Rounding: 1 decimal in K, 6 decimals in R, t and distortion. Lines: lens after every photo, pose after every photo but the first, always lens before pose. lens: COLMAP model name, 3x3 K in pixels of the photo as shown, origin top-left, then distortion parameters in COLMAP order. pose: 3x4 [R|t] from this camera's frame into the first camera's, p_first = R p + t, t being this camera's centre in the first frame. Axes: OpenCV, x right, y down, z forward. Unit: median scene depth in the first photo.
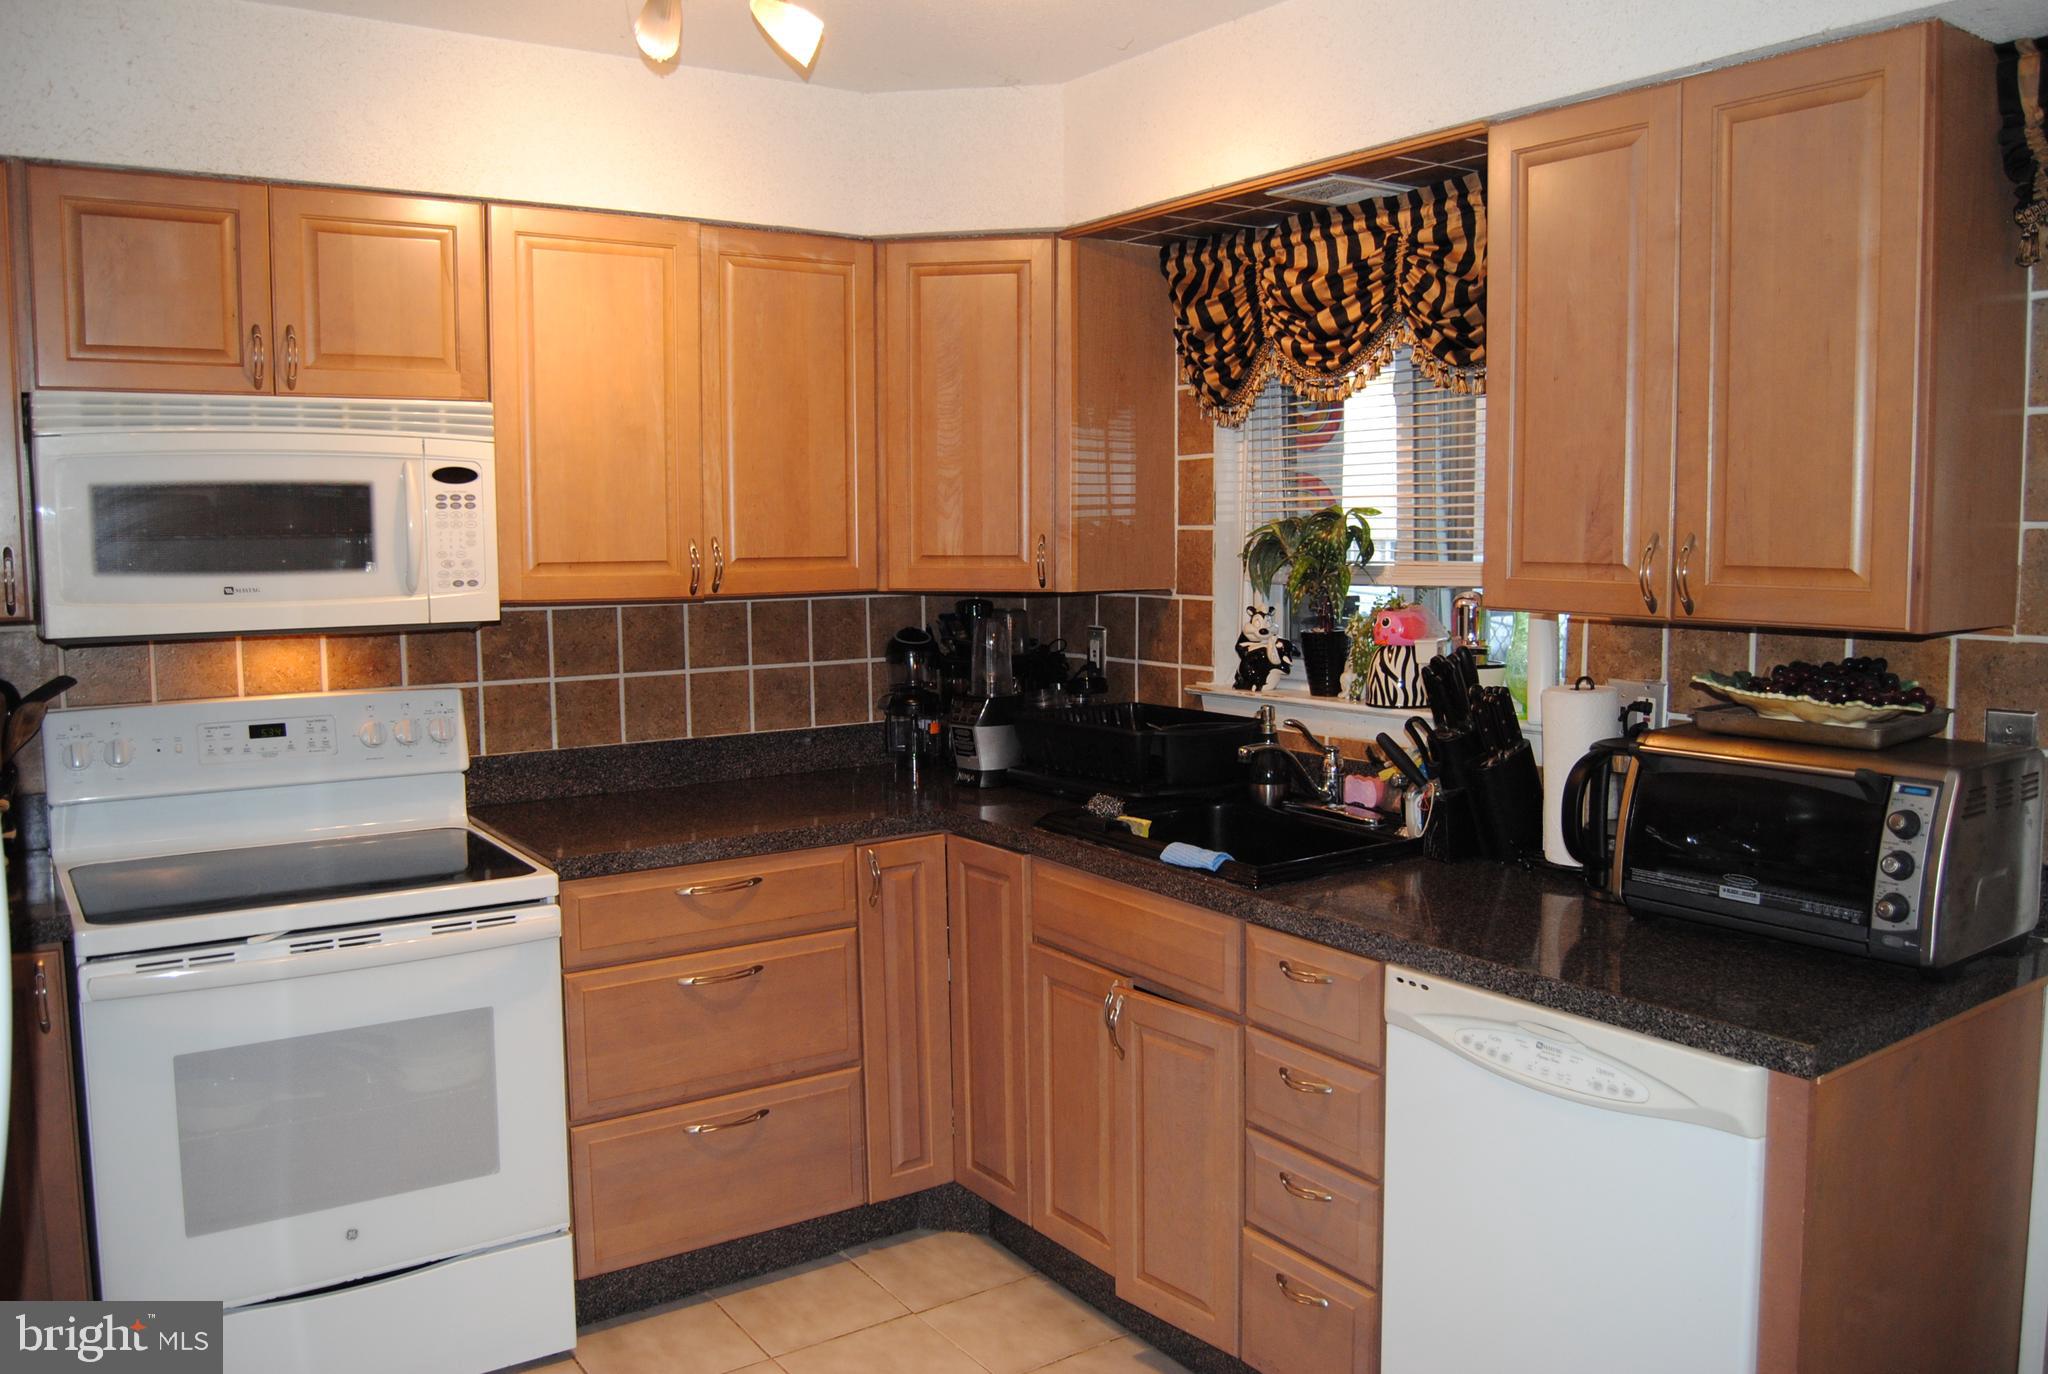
lens RADIAL K [[1601.2, 0, 1049.3], [0, 1601.2, 679.7], [0, 0, 1]] dist [-0.095434, 0.035876]
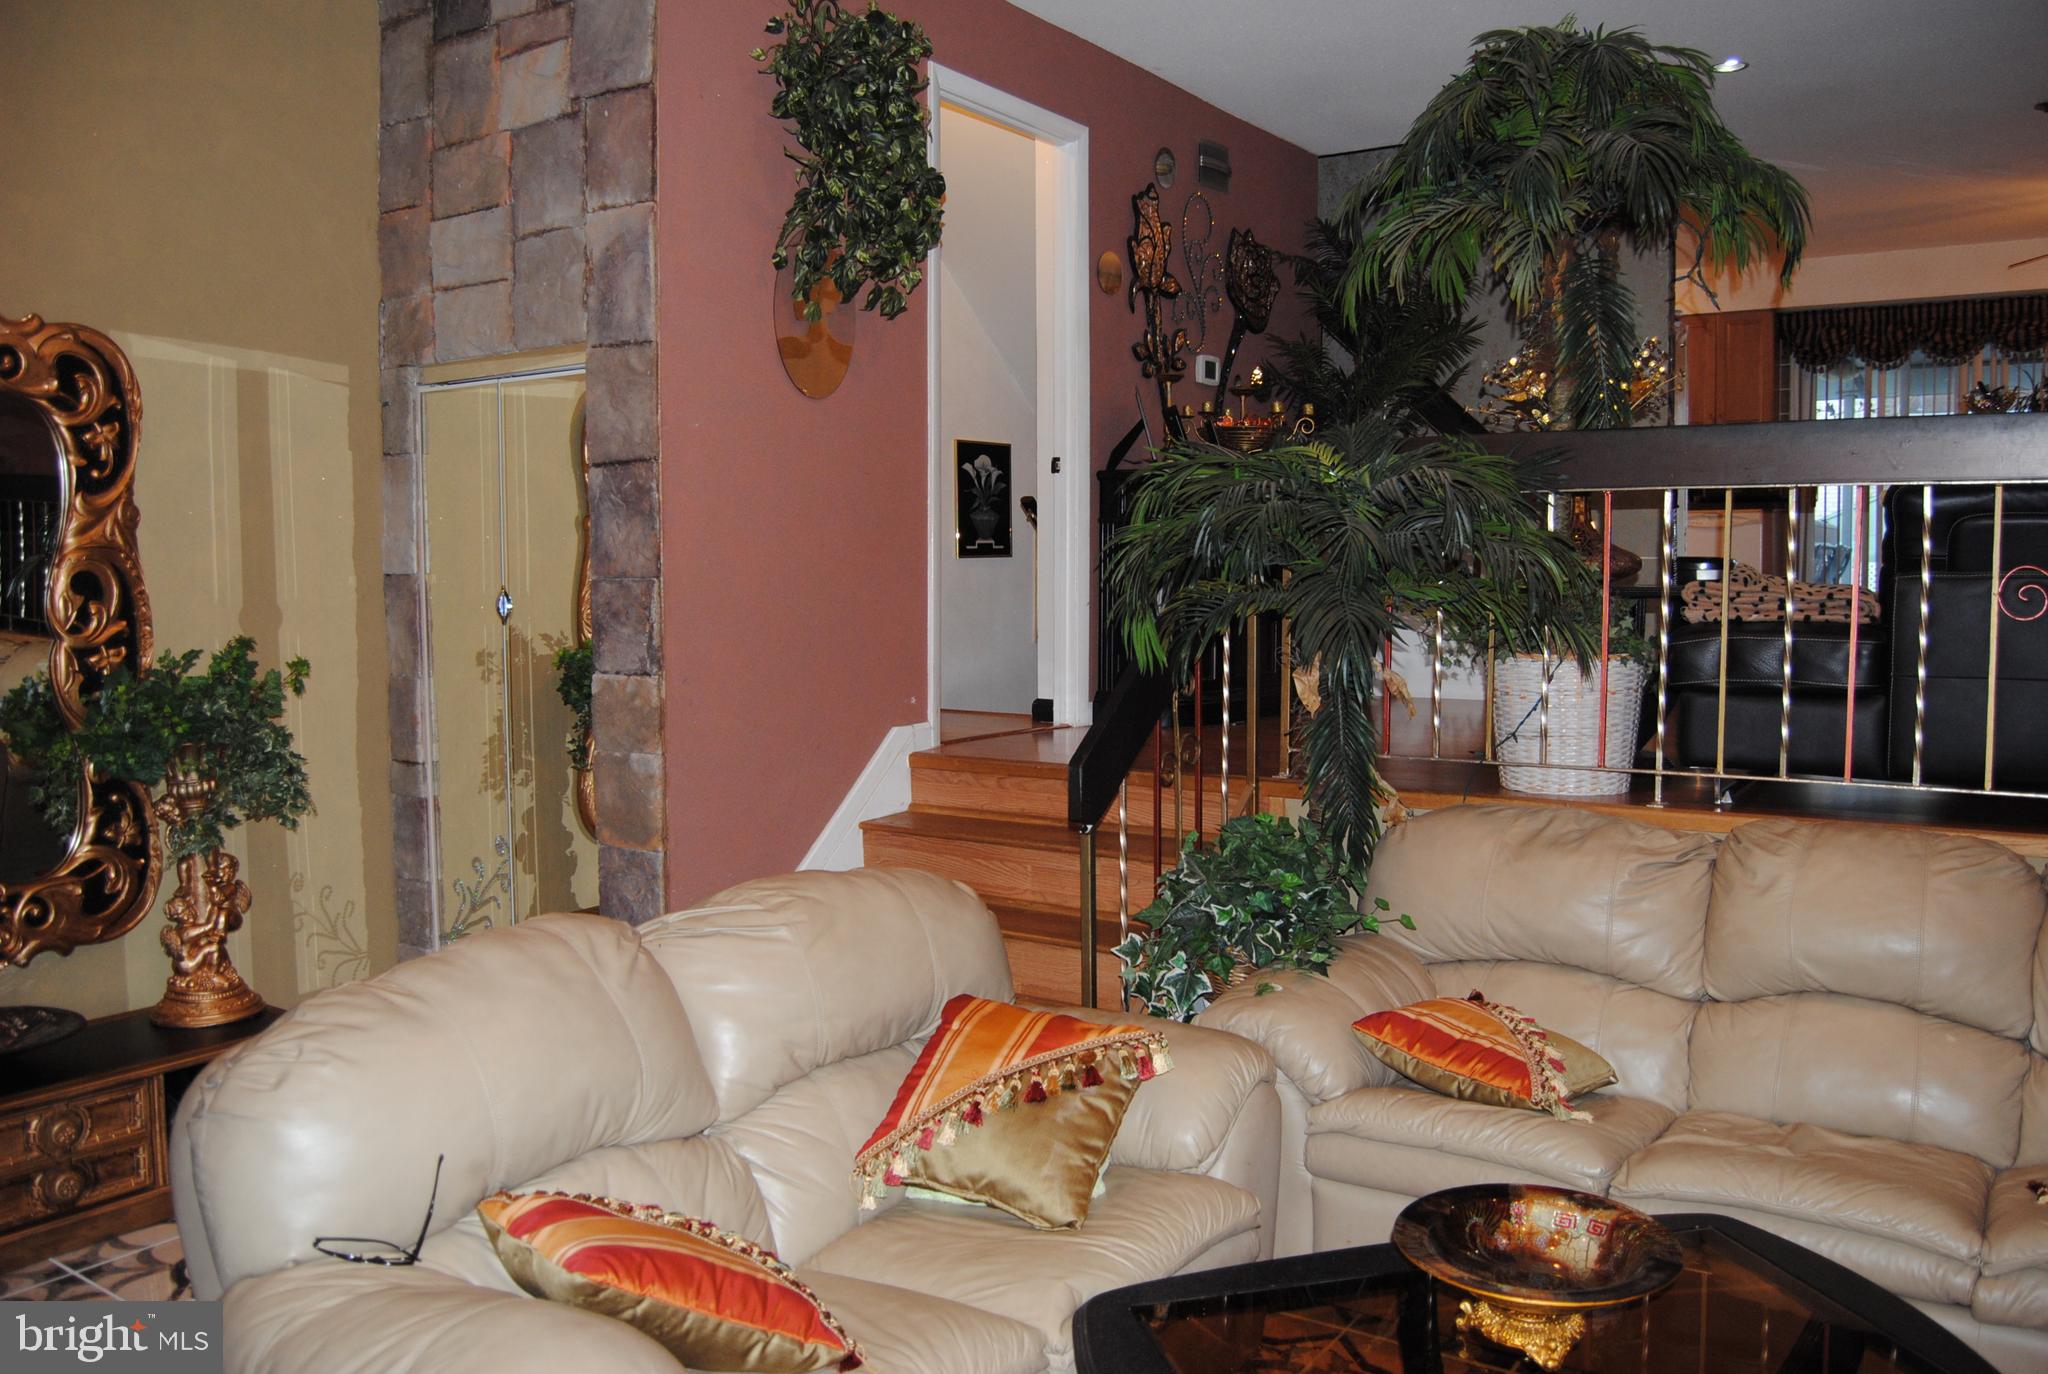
lens RADIAL K [[1601.2, 0, 1049.3], [0, 1601.2, 679.7], [0, 0, 1]] dist [-0.095434, 0.035876]
pose [[0.932935, -0.024750, 0.359193, -2.215368], [0.034009, 0.999232, -0.019482, 0.505870], [-0.358434, 0.030392, 0.933060, -1.824949]]
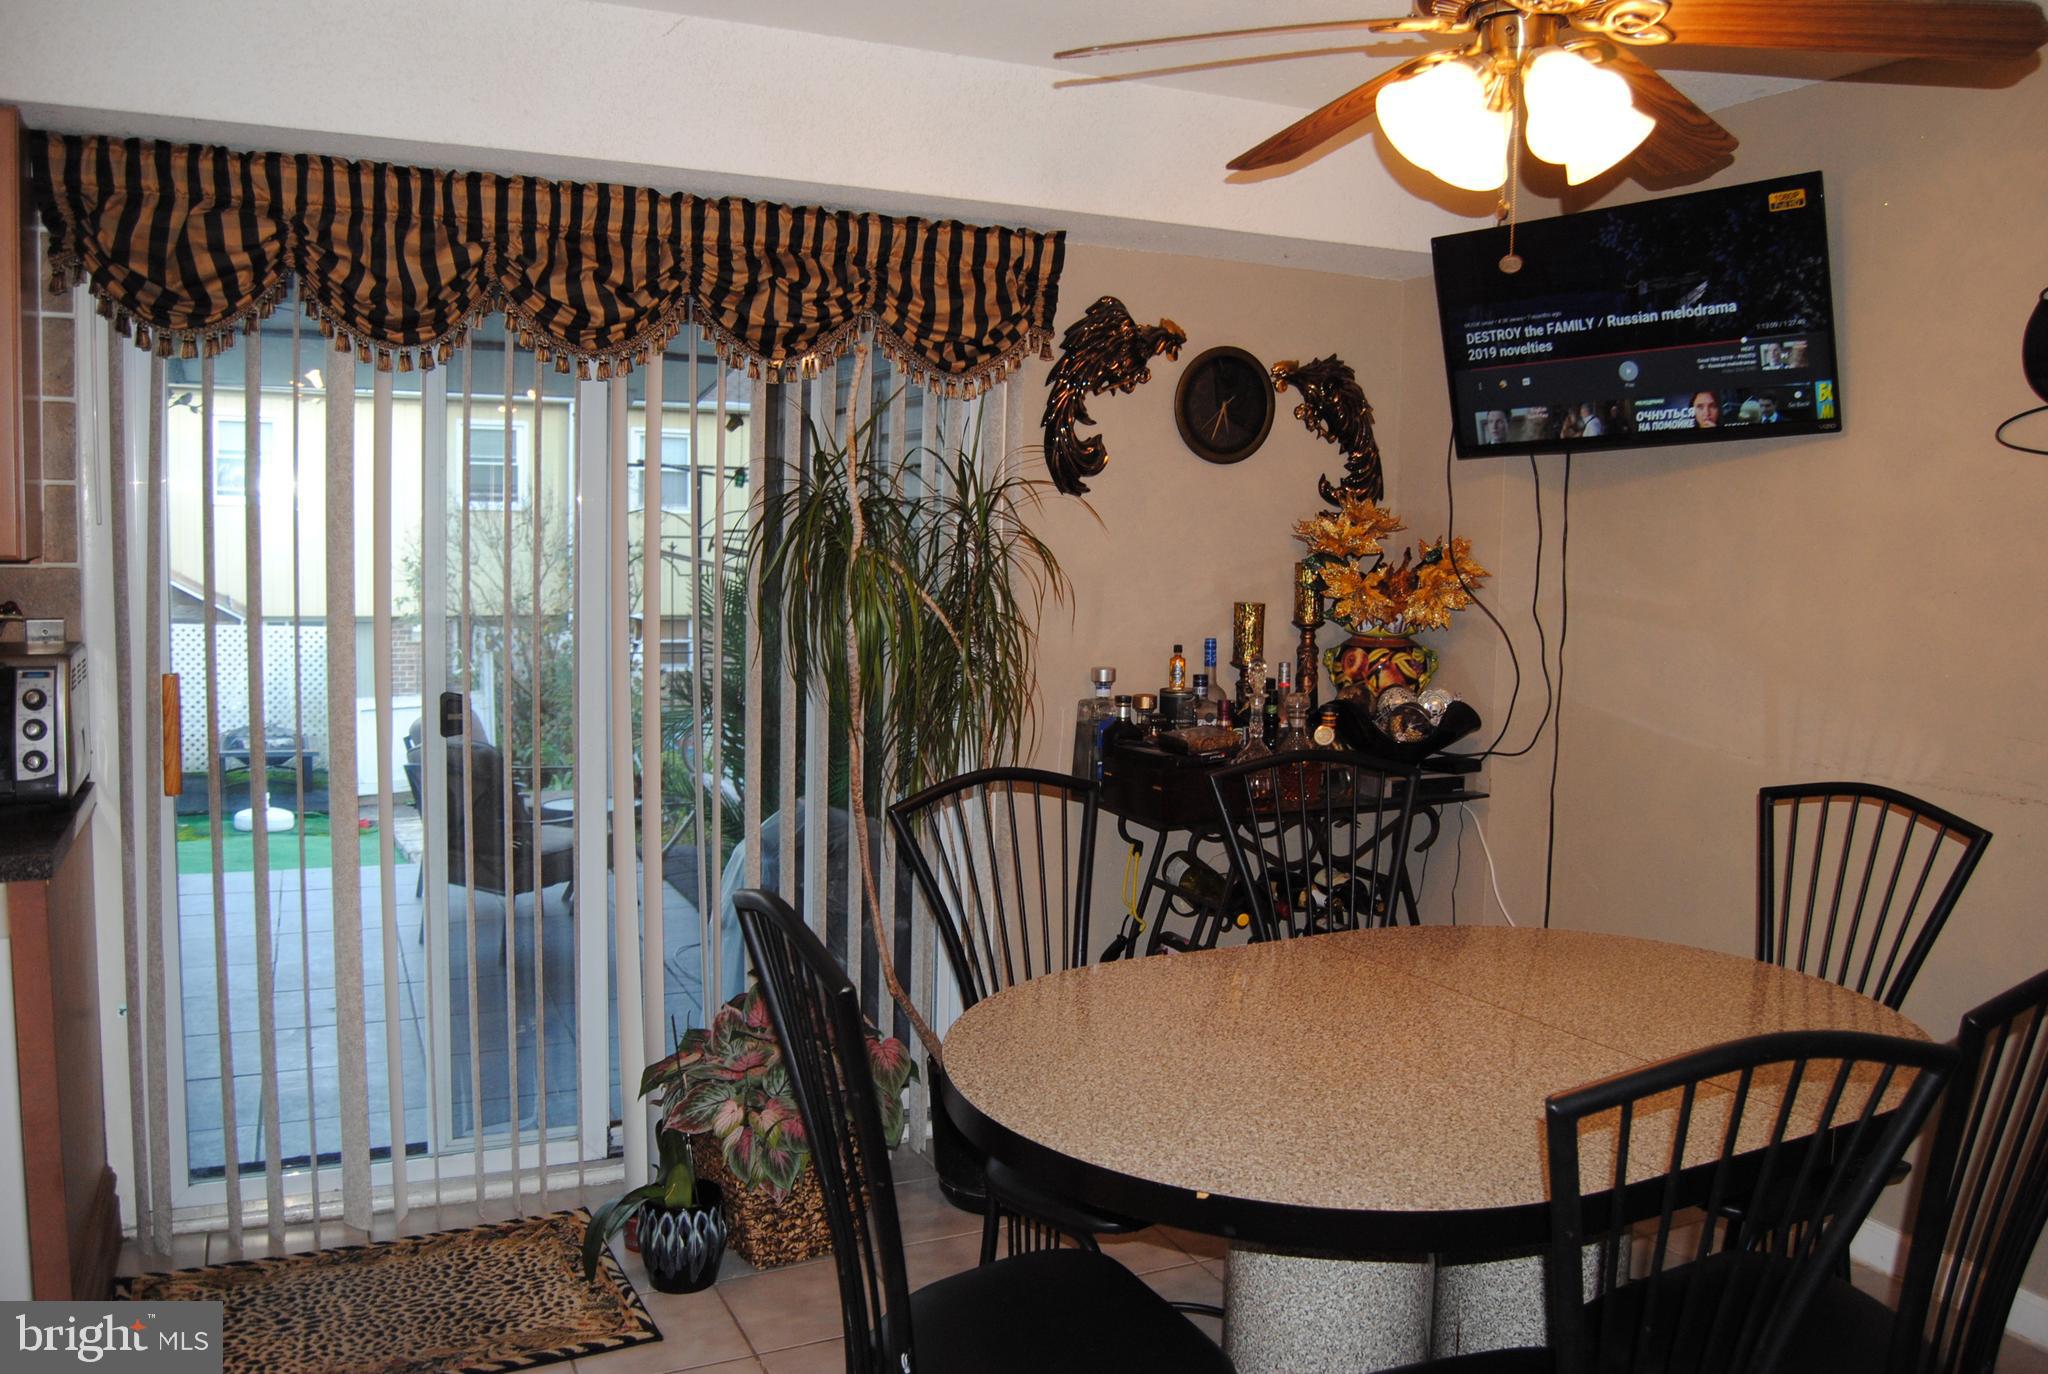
lens RADIAL K [[1601.2, 0, 1049.3], [0, 1601.2, 679.7], [0, 0, 1]] dist [-0.095434, 0.035876]
pose [[0.172538, -0.082130, 0.981573, -0.403719], [0.064523, 0.995320, 0.071938, 0.023408], [-0.982887, 0.050922, 0.177029, -0.071225]]
